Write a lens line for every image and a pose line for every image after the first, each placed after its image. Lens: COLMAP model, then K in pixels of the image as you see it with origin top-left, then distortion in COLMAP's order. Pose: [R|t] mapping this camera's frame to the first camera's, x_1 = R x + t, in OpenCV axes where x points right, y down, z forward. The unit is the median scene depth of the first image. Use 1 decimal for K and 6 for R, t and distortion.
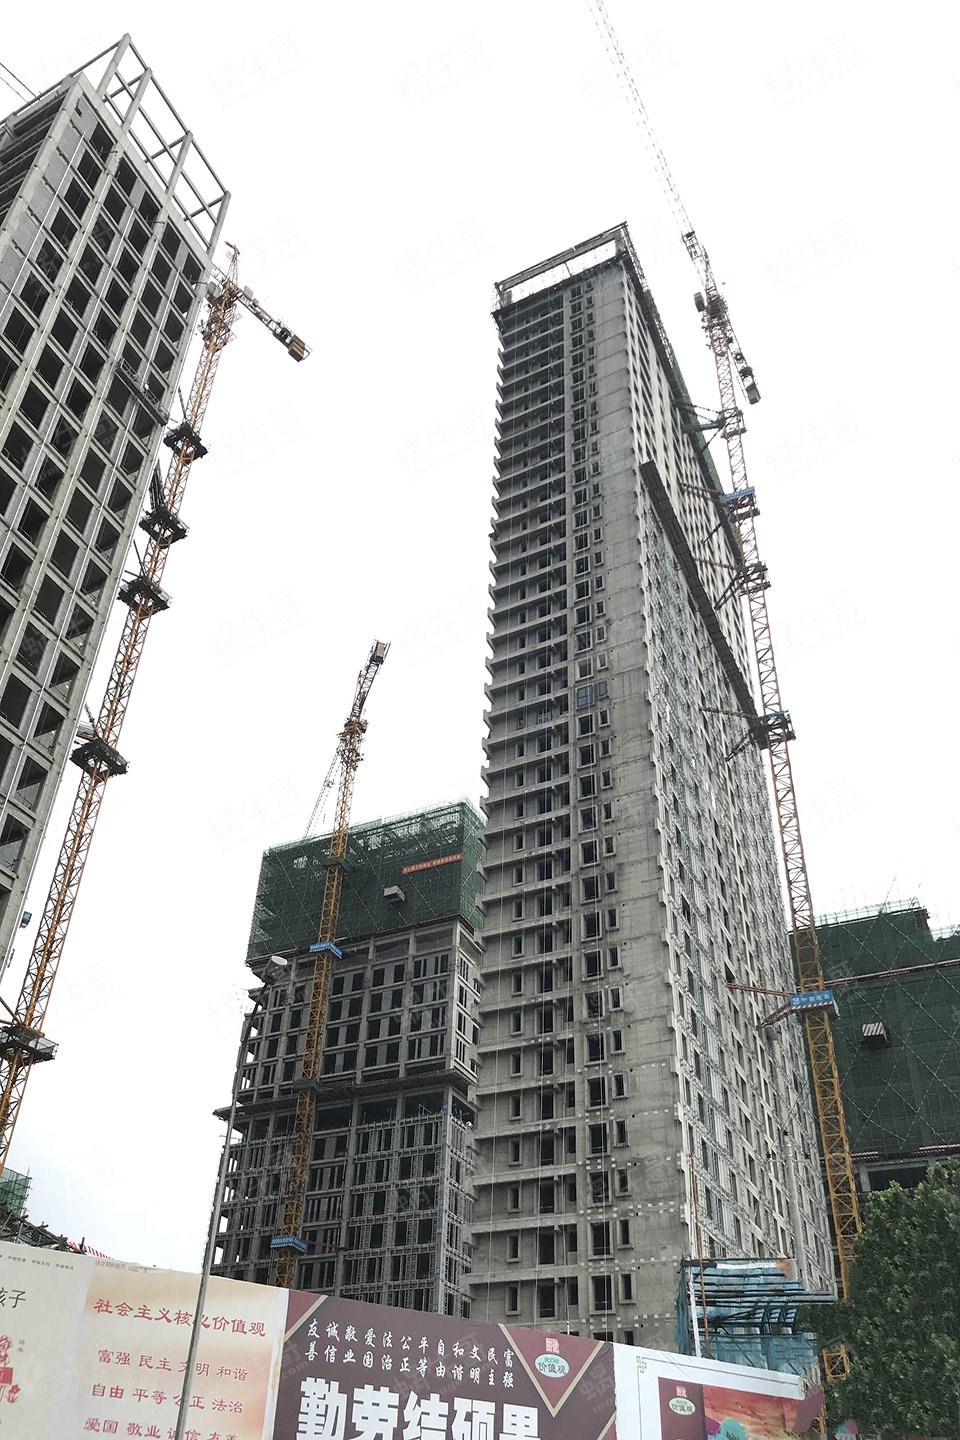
lens RADIAL K [[1194.4, 0, 480.0], [0, 1194.4, 720.0], [0, 0, 1]] dist [0.040020, -0.136145]
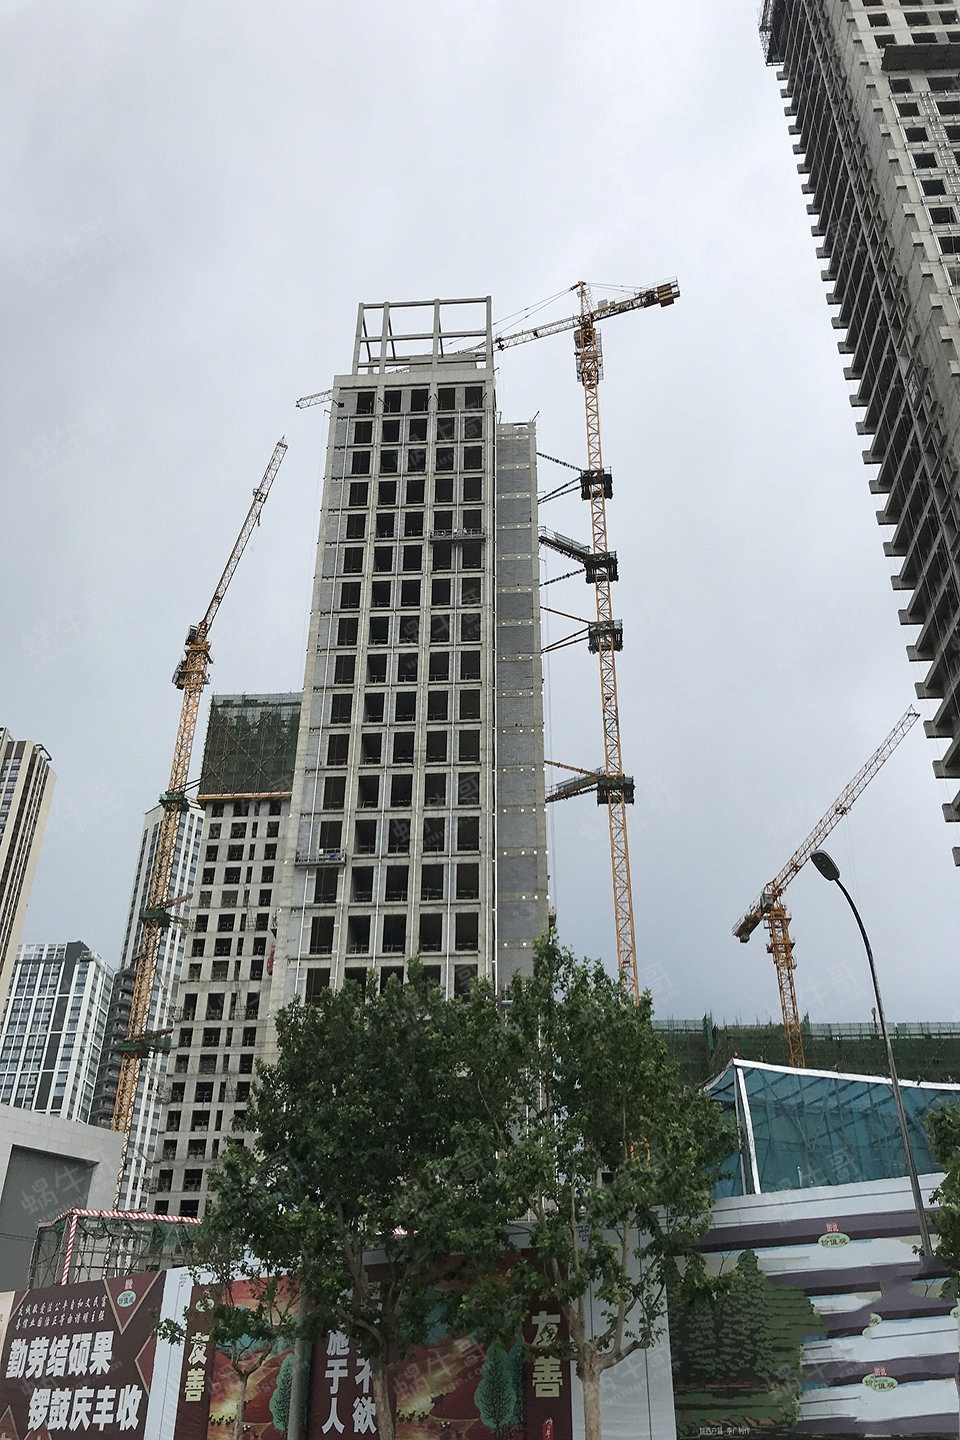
lens RADIAL K [[1194.4, 0, 480.0], [0, 1194.4, 720.0], [0, 0, 1]] dist [0.040020, -0.136145]
pose [[0.298975, -0.541637, -0.785648, 0.437799], [0.587165, 0.753417, -0.295973, 0.183556], [0.752231, -0.372816, 0.543283, 0.216208]]
